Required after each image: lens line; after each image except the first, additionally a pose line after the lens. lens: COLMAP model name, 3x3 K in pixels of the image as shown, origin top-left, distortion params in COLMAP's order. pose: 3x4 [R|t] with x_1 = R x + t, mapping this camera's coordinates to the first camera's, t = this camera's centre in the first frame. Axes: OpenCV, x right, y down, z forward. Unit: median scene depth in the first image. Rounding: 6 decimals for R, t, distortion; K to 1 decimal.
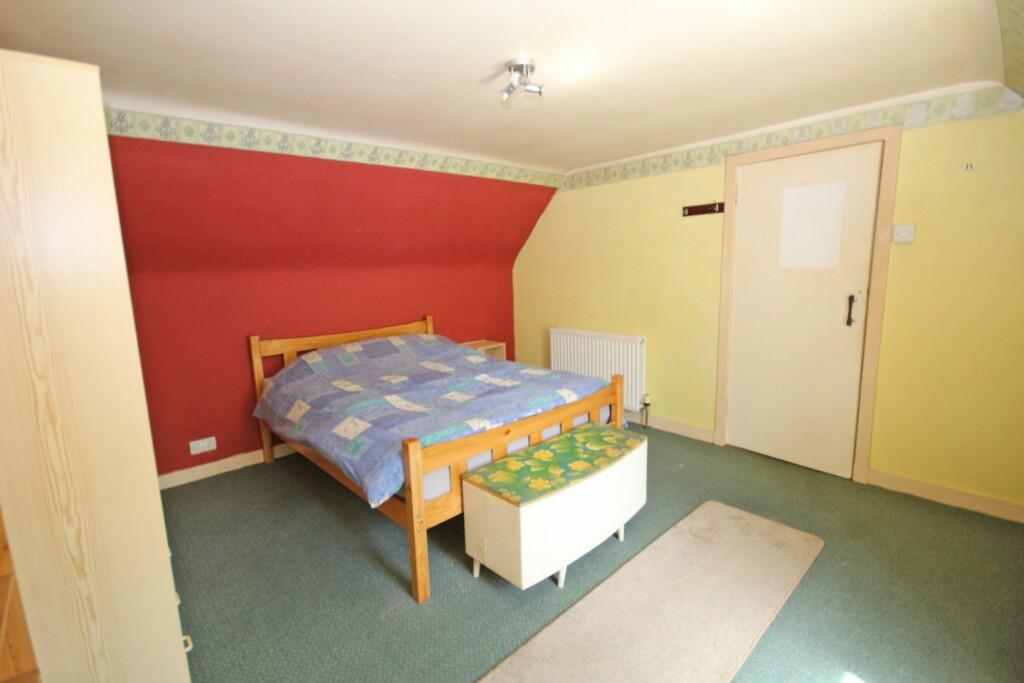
lens RADIAL K [[476.6, 0, 520.4], [0, 476.6, 343.2], [0, 0, 1]] dist [-0.001208, -0.000241]
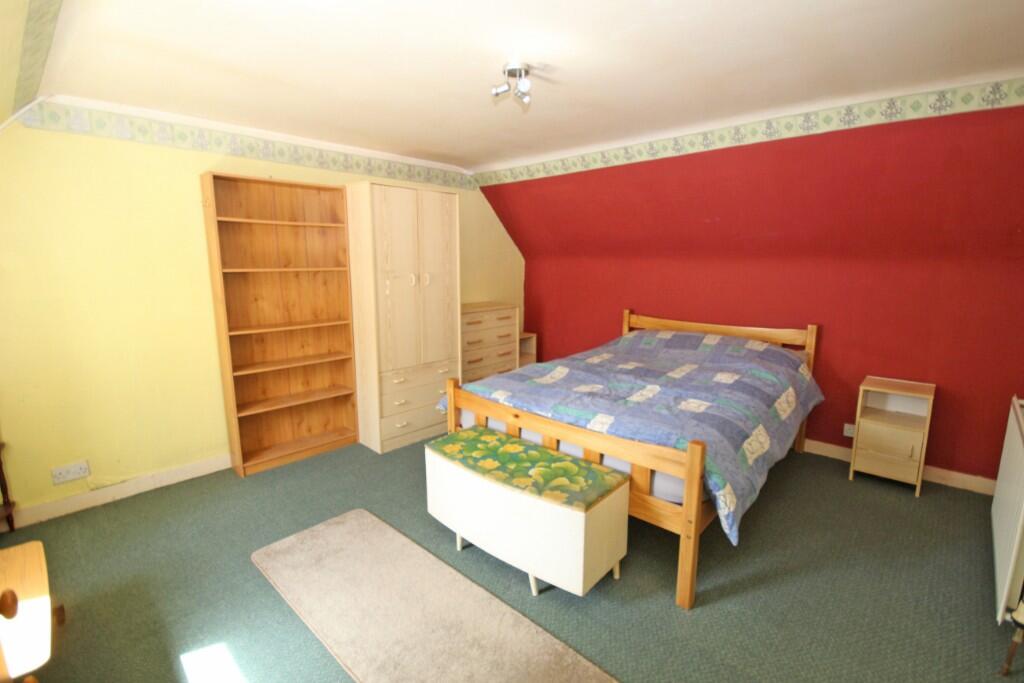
lens RADIAL K [[476.6, 0, 520.4], [0, 476.6, 343.2], [0, 0, 1]] dist [-0.001208, -0.000241]
pose [[0.067727, 0.207615, -0.975863, 0.977199], [-0.168438, 0.966449, 0.193922, -0.181013], [0.983383, 0.151239, 0.100425, 0.856690]]
